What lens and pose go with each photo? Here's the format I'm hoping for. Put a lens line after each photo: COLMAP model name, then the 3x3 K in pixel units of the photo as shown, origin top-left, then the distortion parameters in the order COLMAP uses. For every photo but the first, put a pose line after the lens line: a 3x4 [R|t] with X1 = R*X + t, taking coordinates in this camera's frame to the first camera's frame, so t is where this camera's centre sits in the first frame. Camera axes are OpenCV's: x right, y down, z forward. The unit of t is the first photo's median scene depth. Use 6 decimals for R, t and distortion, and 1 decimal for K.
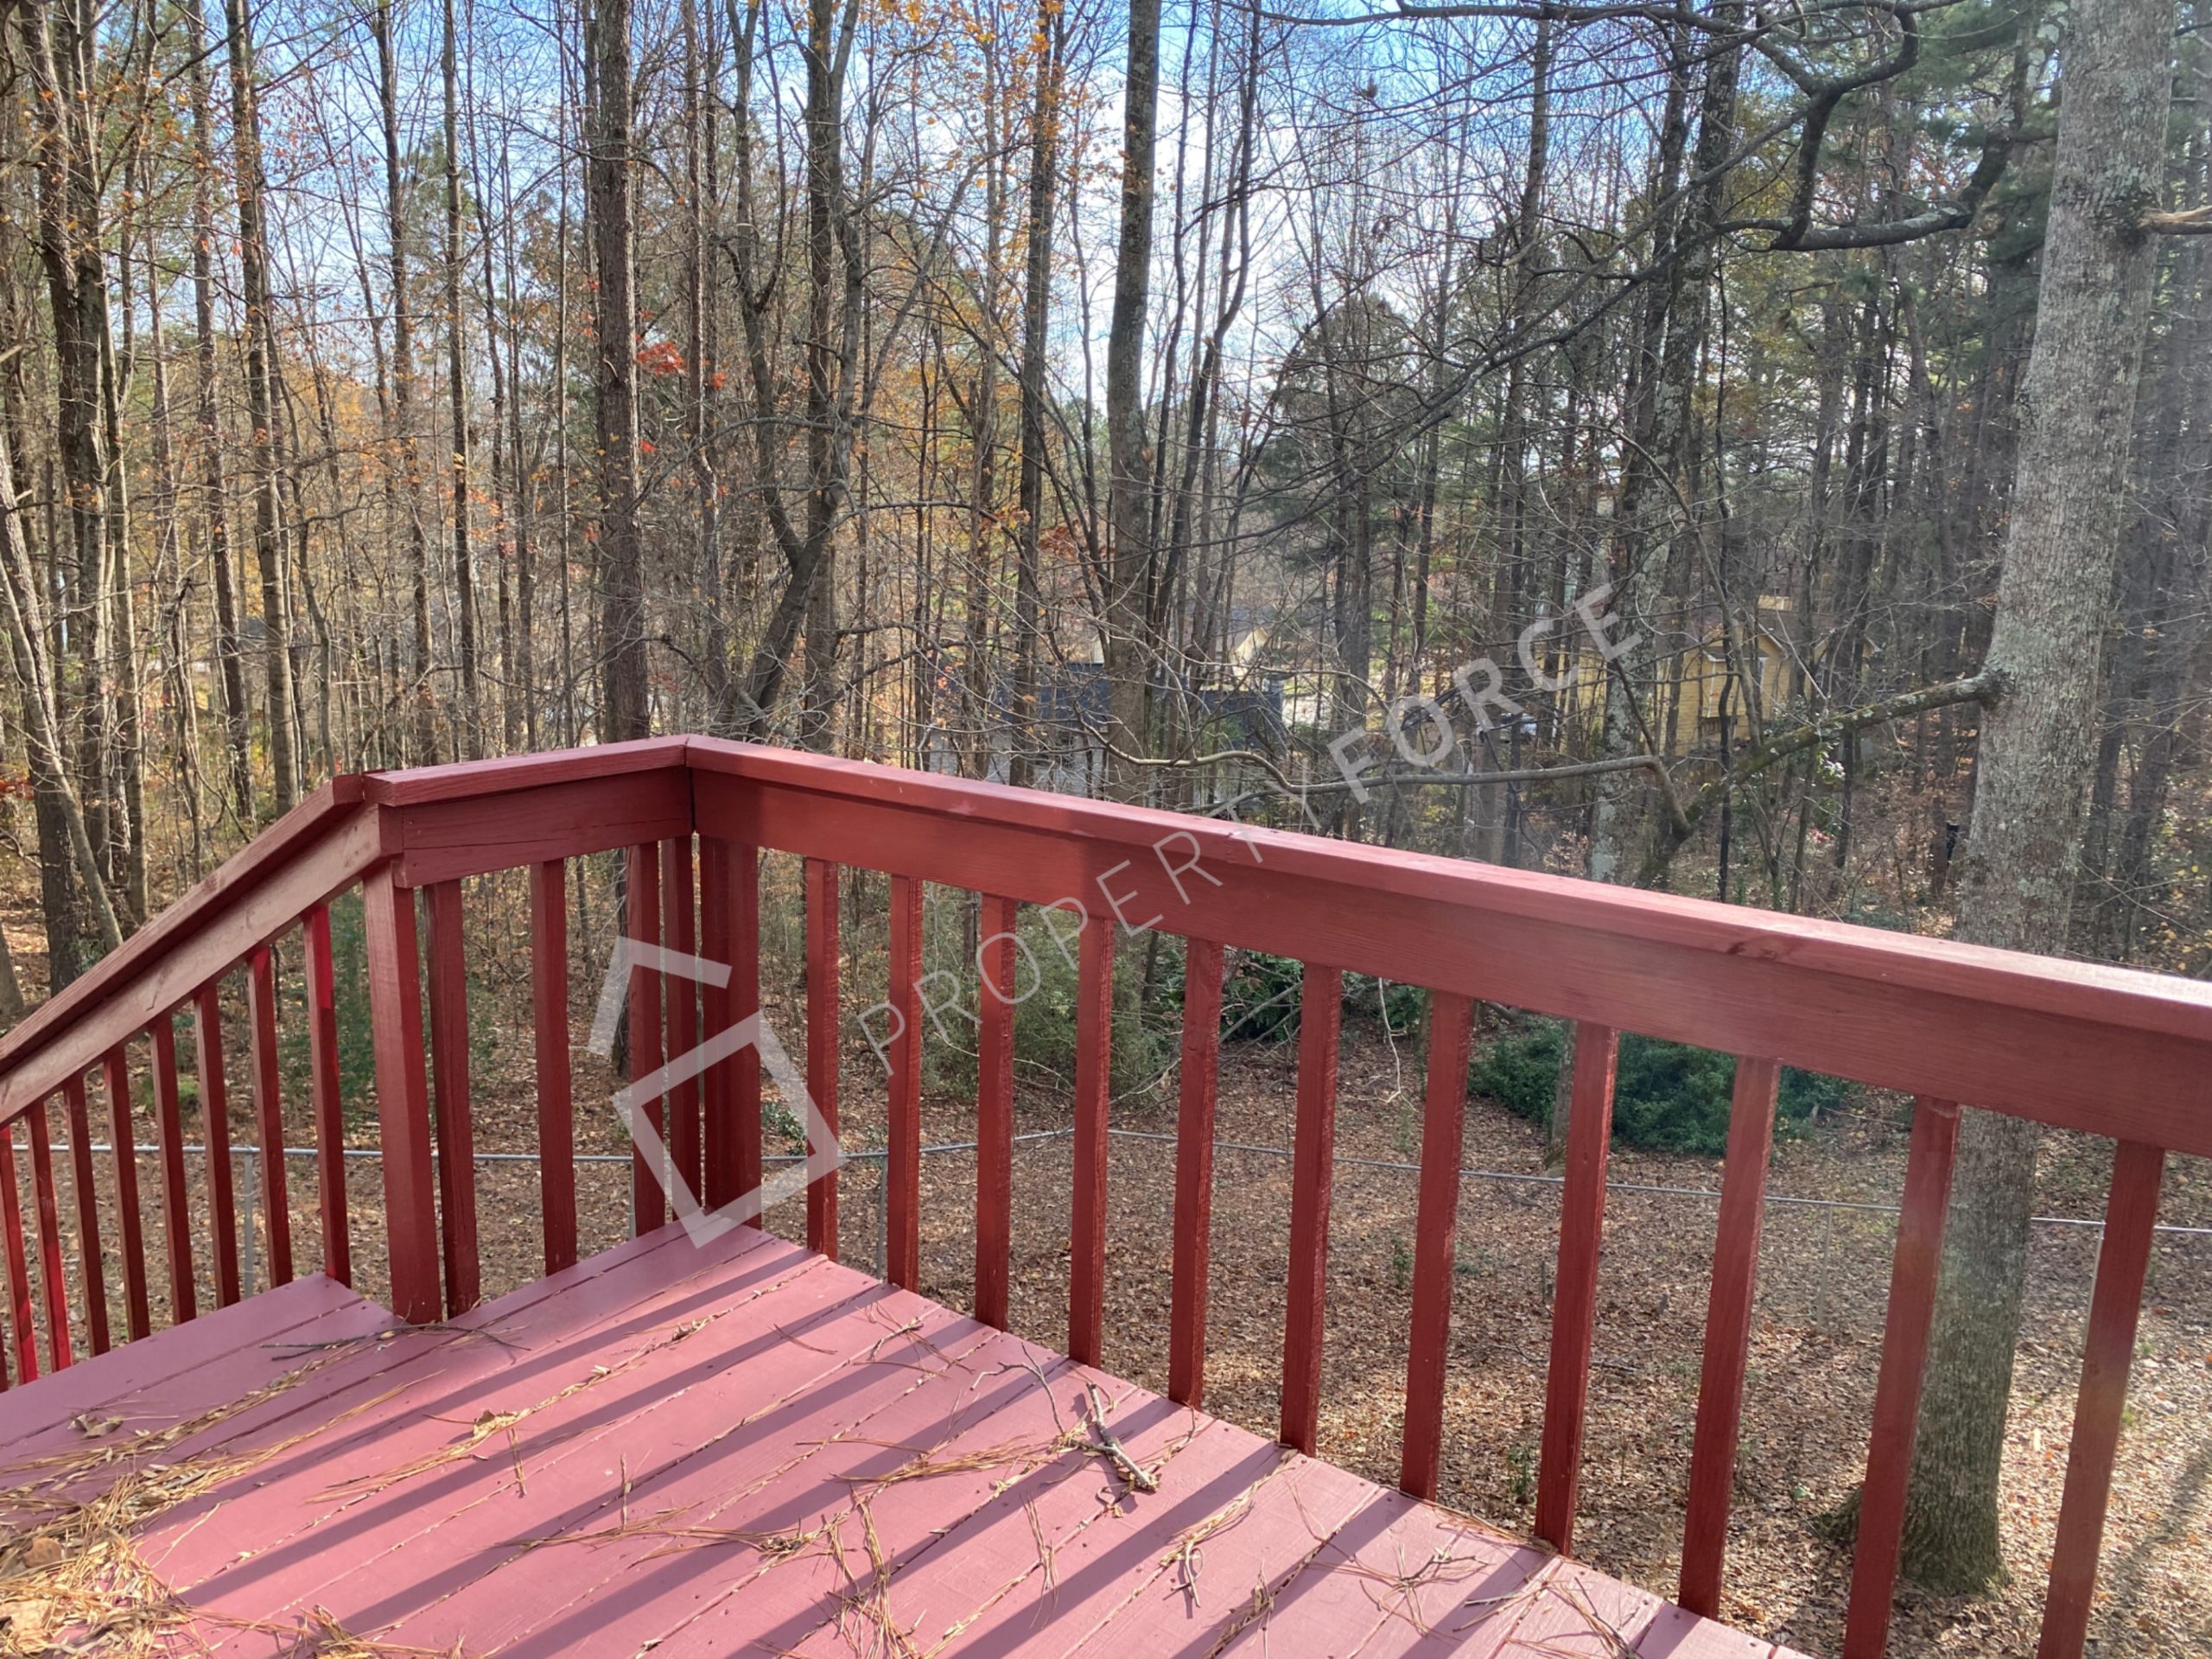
lens RADIAL K [[1700.8, 0, 1097.2], [0, 1700.8, 824.4], [0, 0, 1]] dist [0.031659, -0.001888]
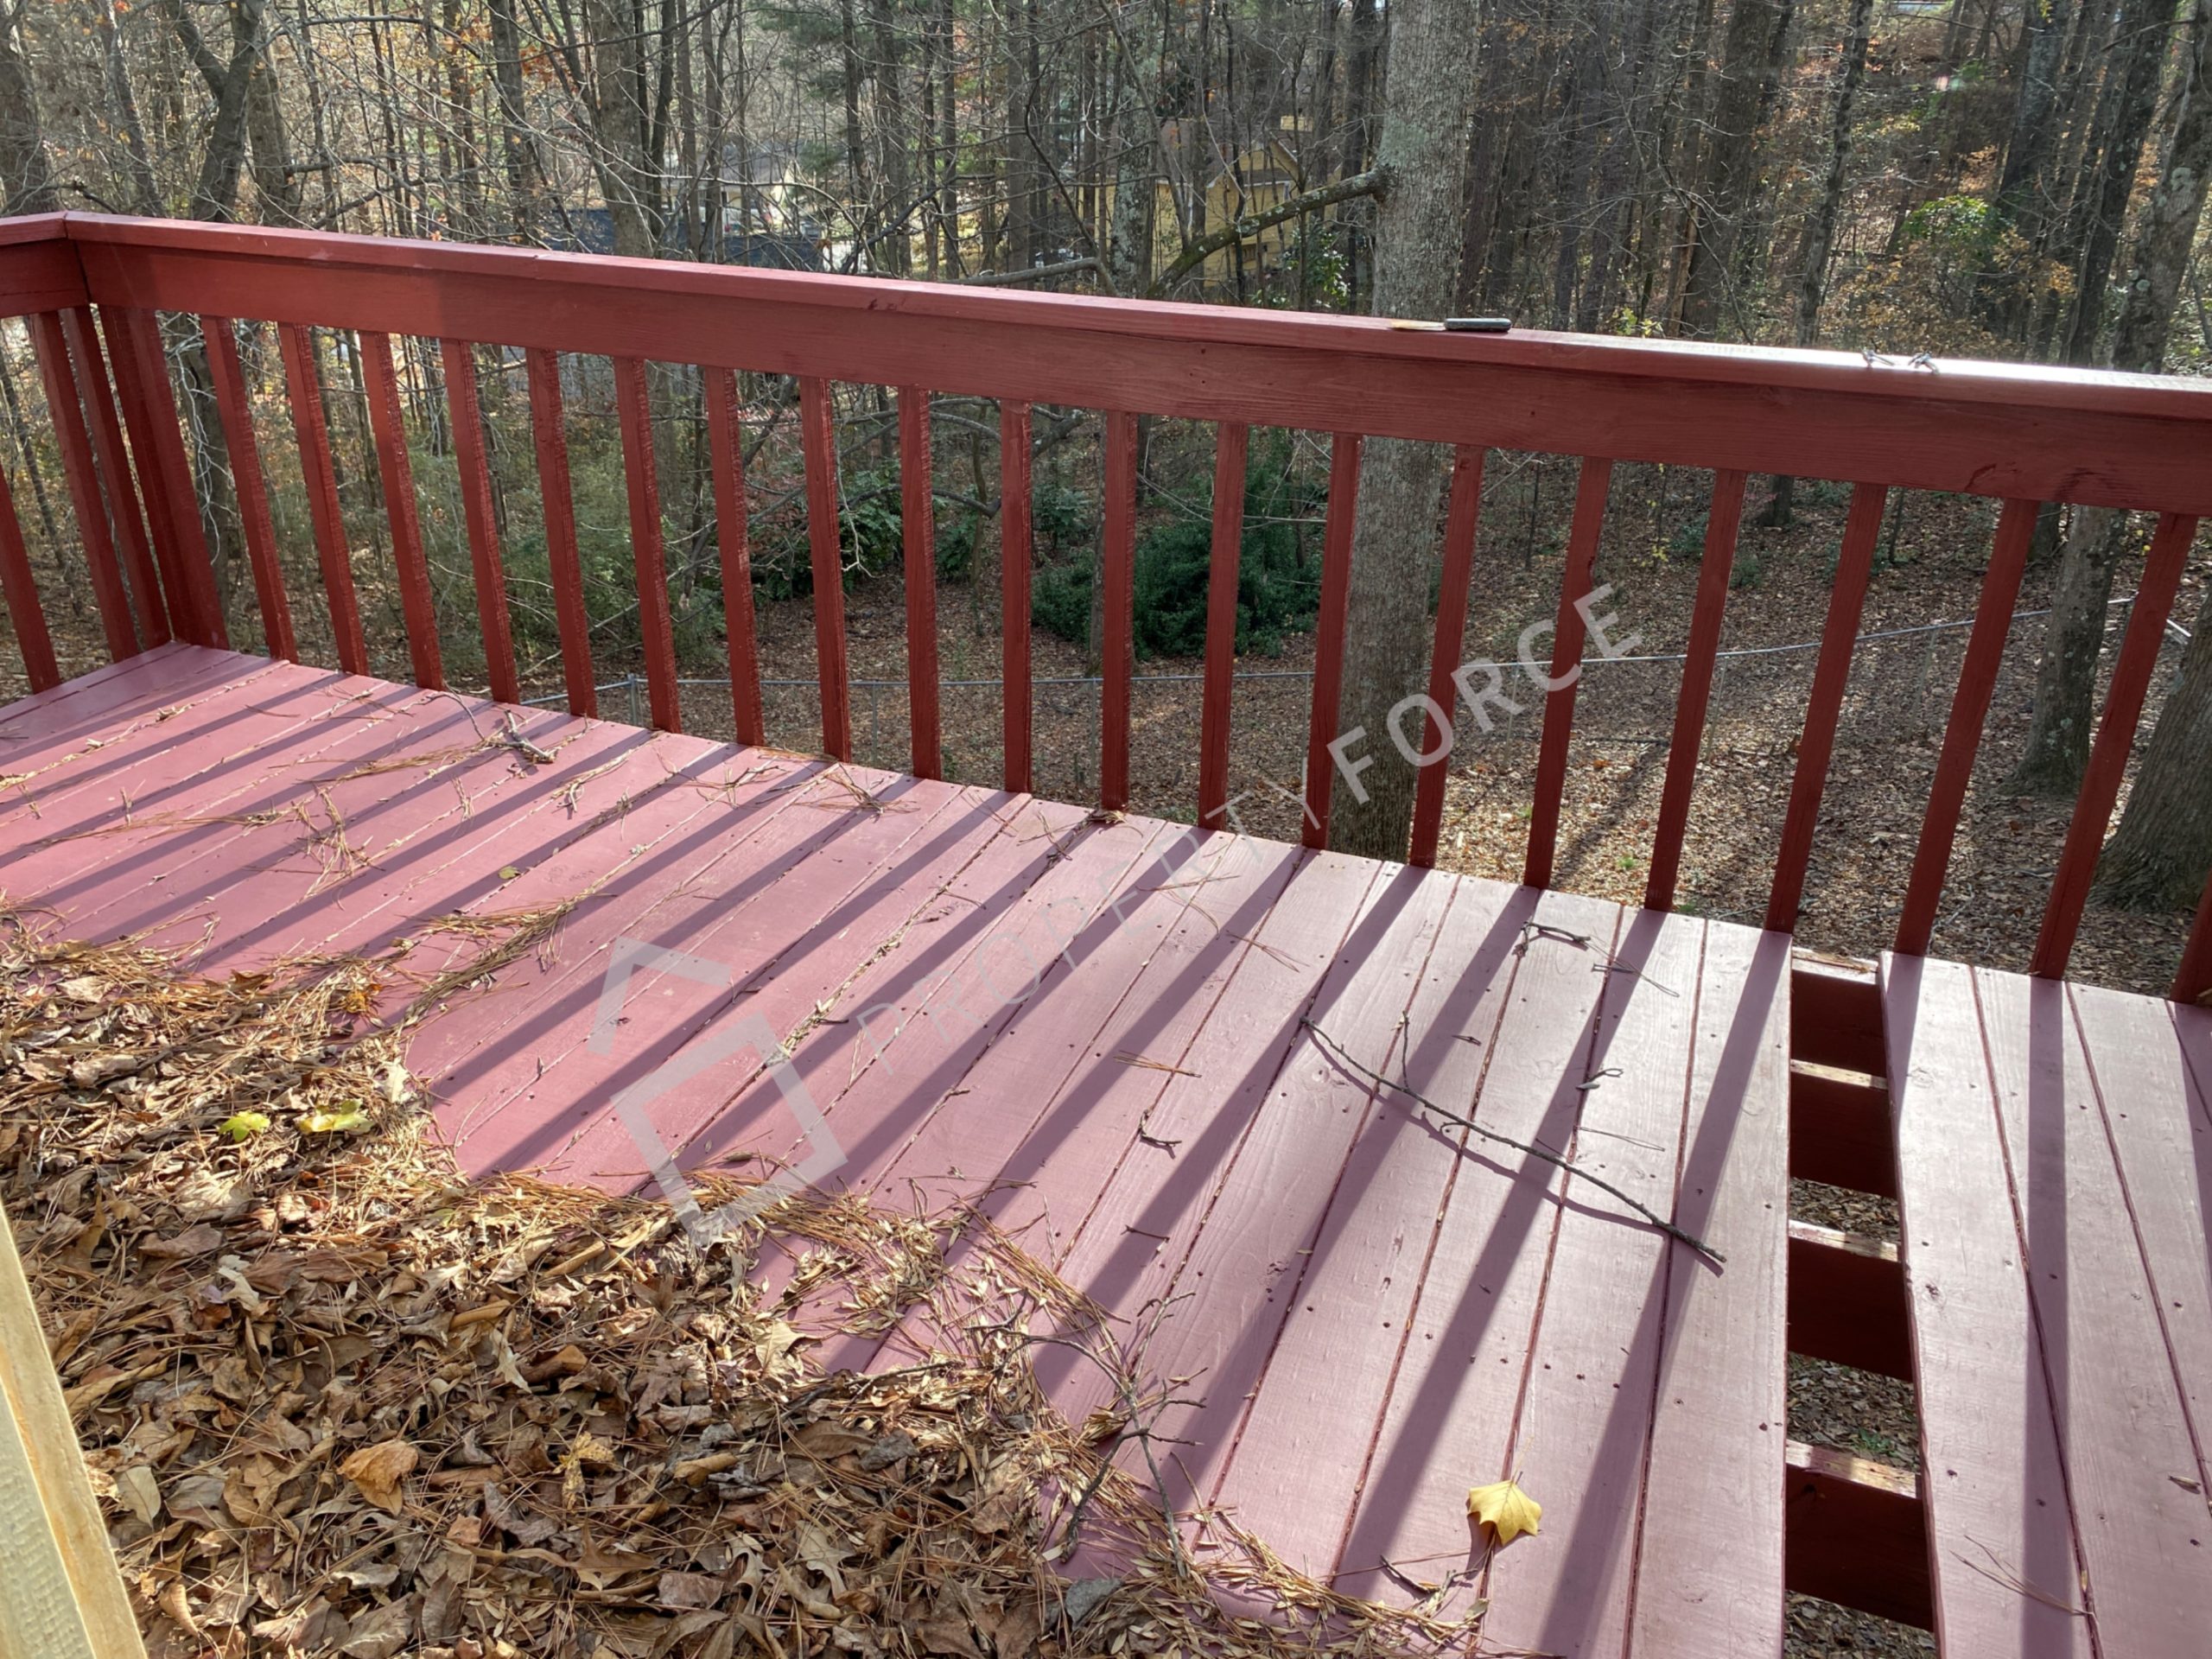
lens RADIAL K [[1690.7, 0, 1108.4], [0, 1690.7, 820.8], [0, 0, 1]] dist [0.002989, 0.003585]
pose [[0.964007, -0.122370, 0.236042, 0.124430], [0.058829, 0.963955, 0.259479, 0.099020], [-0.259286, -0.236254, 0.936459, -0.360643]]
